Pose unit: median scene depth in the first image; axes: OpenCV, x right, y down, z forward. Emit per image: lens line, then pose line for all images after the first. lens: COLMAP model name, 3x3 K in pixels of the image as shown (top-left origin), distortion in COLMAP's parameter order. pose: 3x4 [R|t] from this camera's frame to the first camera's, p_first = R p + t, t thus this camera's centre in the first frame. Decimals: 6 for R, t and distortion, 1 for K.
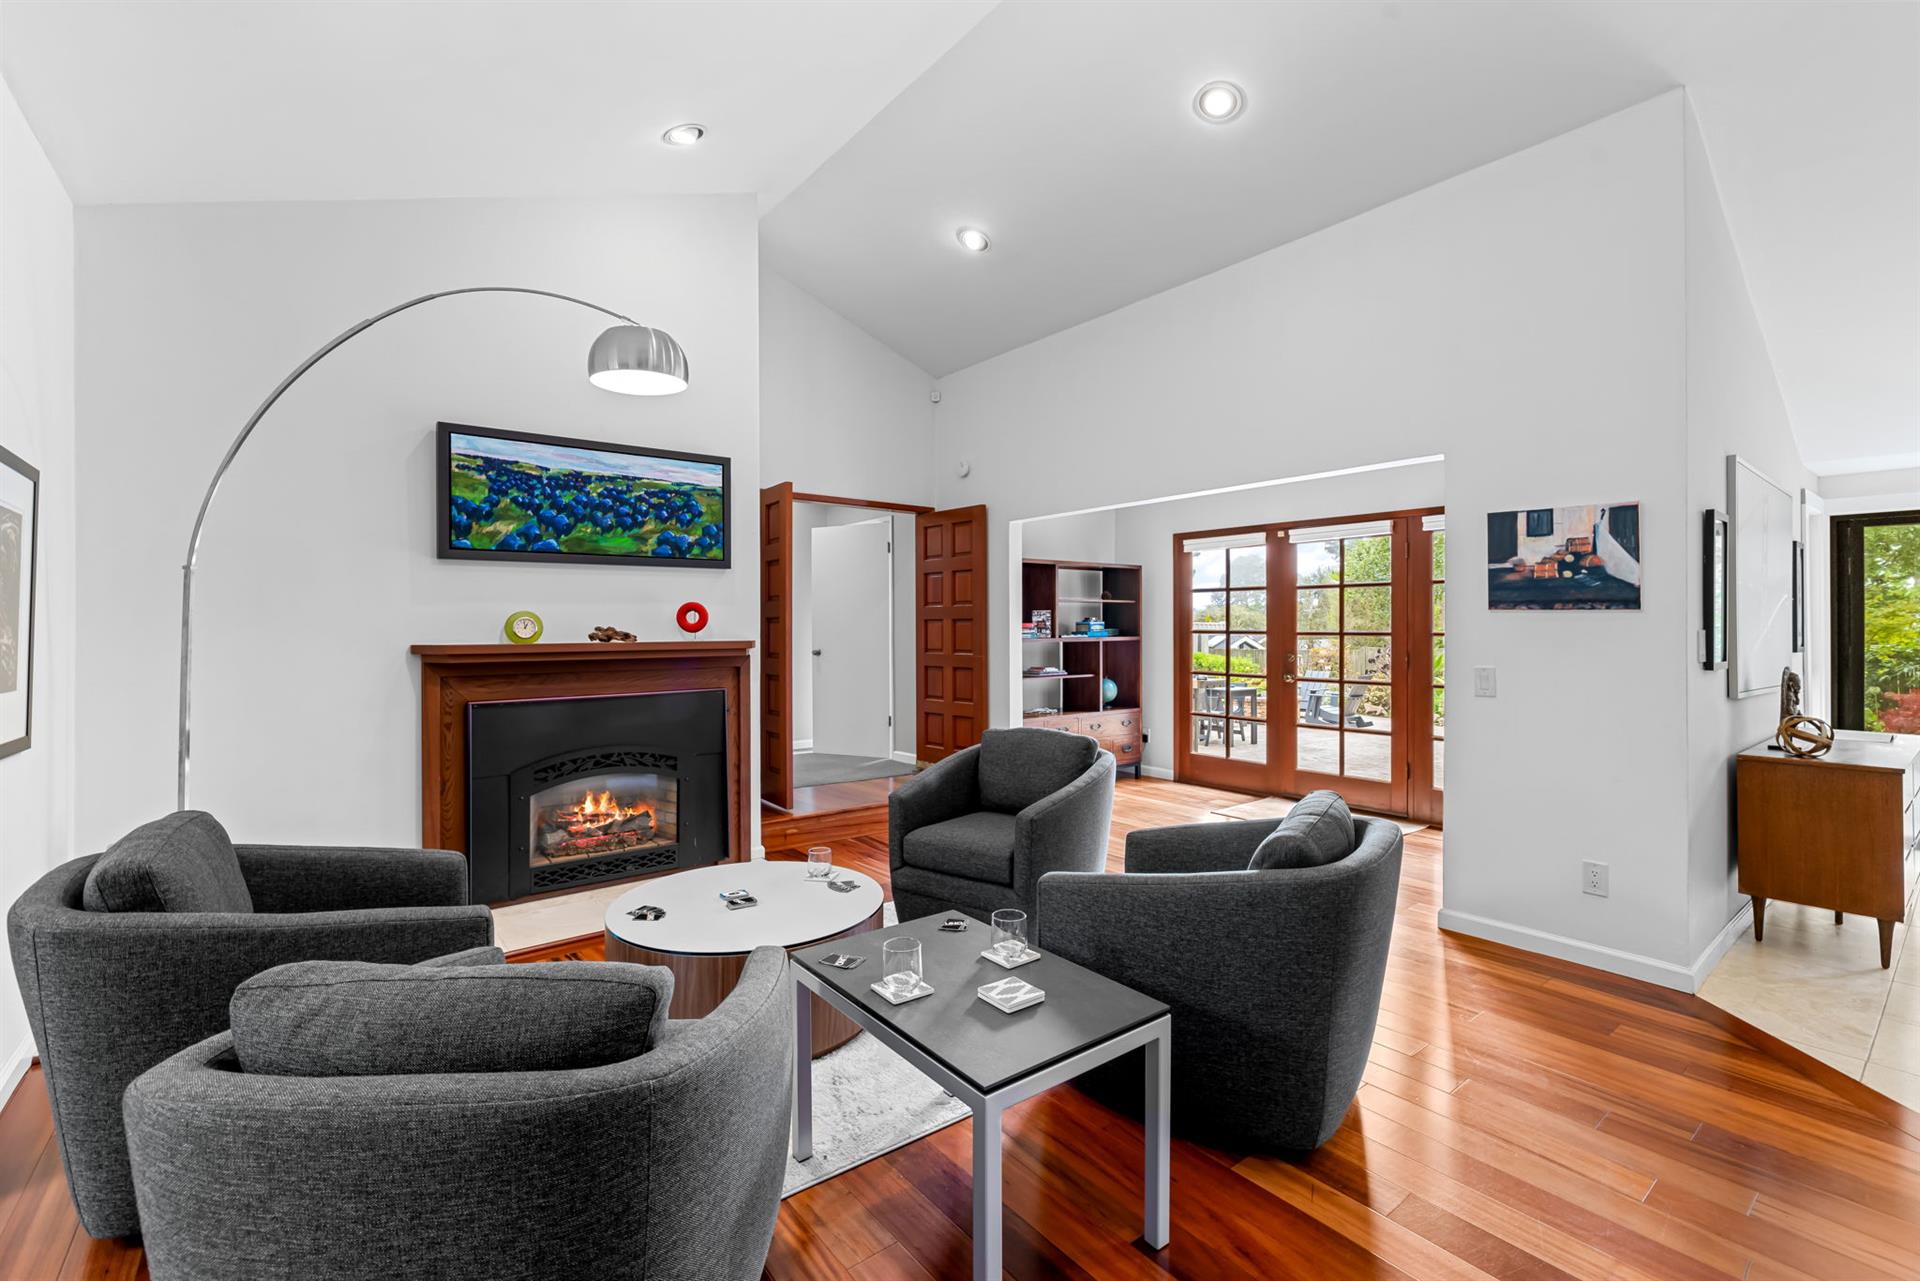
lens RADIAL K [[857.9, 0, 978.9], [0, 857.9, 622.8], [0, 0, 1]] dist [-0.000480, 0.000979]
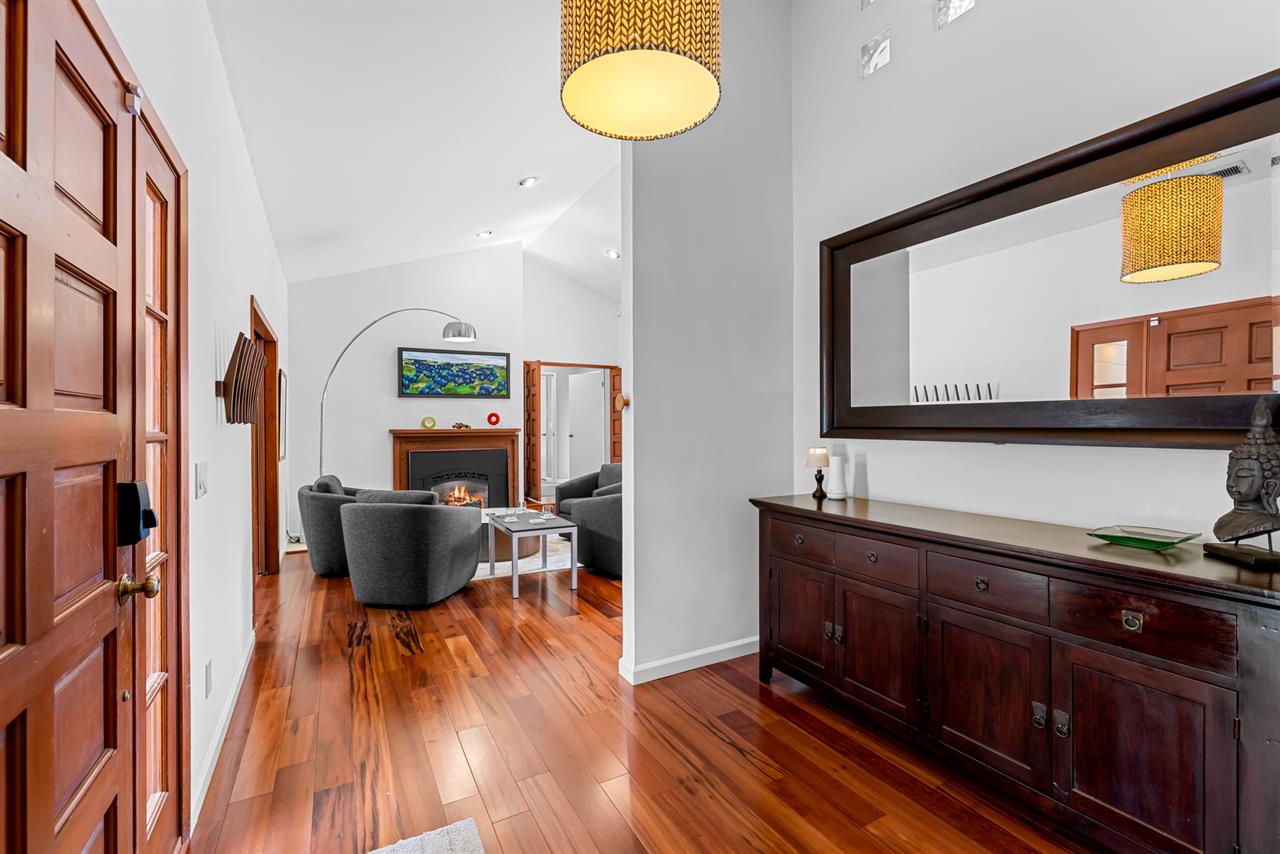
lens RADIAL K [[571.9, 0, 655.9], [0, 571.9, 424.3], [0, 0, 1]] dist [-0.000480, 0.000979]
pose [[0.984773, 0.000085, -0.173847, 0.415690], [0.000904, 0.999984, 0.005609, 0.000216], [0.173845, -0.005680, 0.984757, -0.546569]]
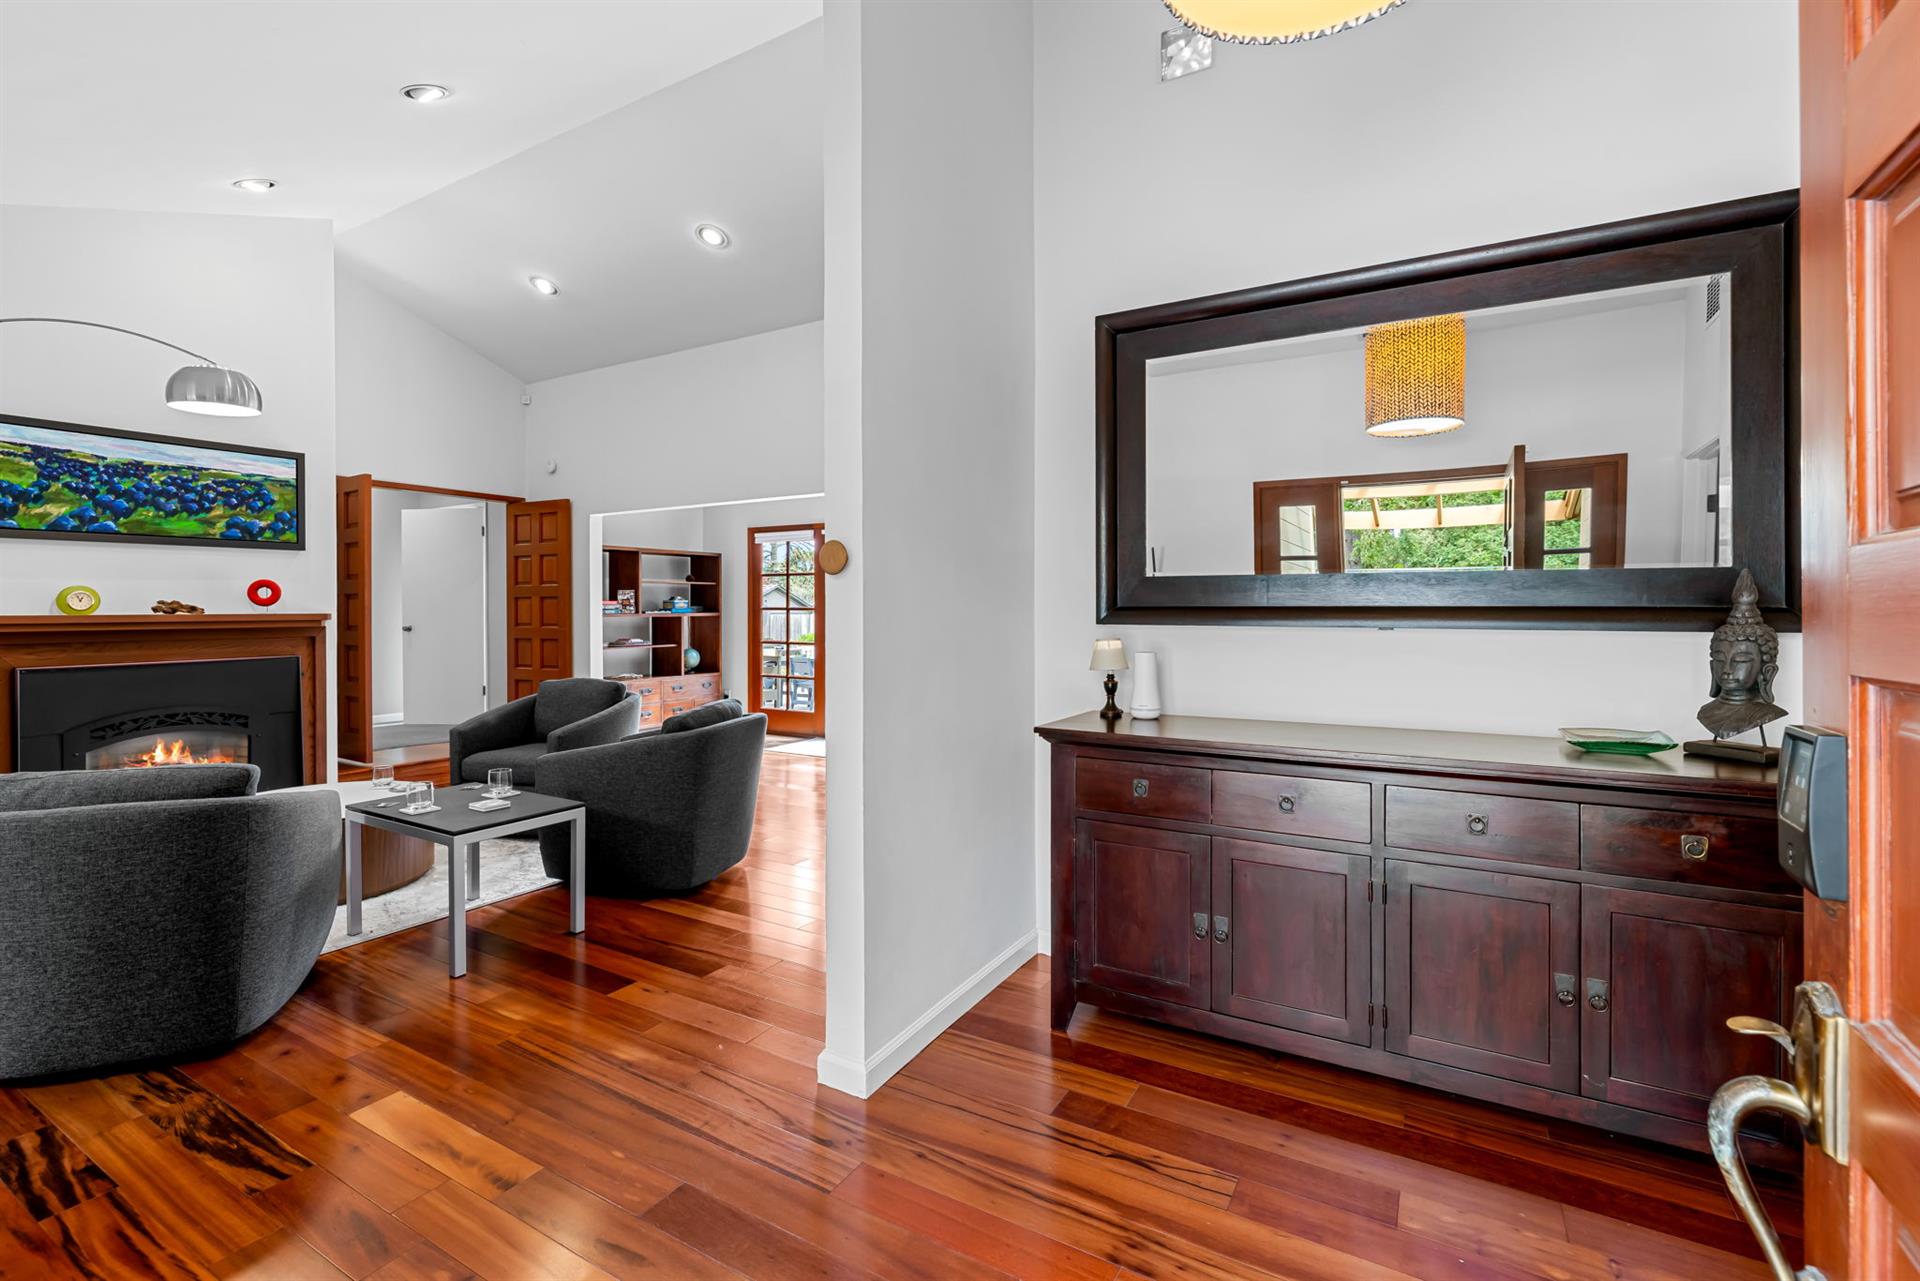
lens RADIAL K [[857.9, 0, 959.8], [0, 857.9, 611.2], [0, 0, 1]] dist [-0.000480, 0.000979]
pose [[0.934755, 0.000195, 0.355294, 0.125594], [-0.002962, 0.999969, 0.007245, 0.006938], [-0.355281, -0.007825, 0.934727, -0.396053]]
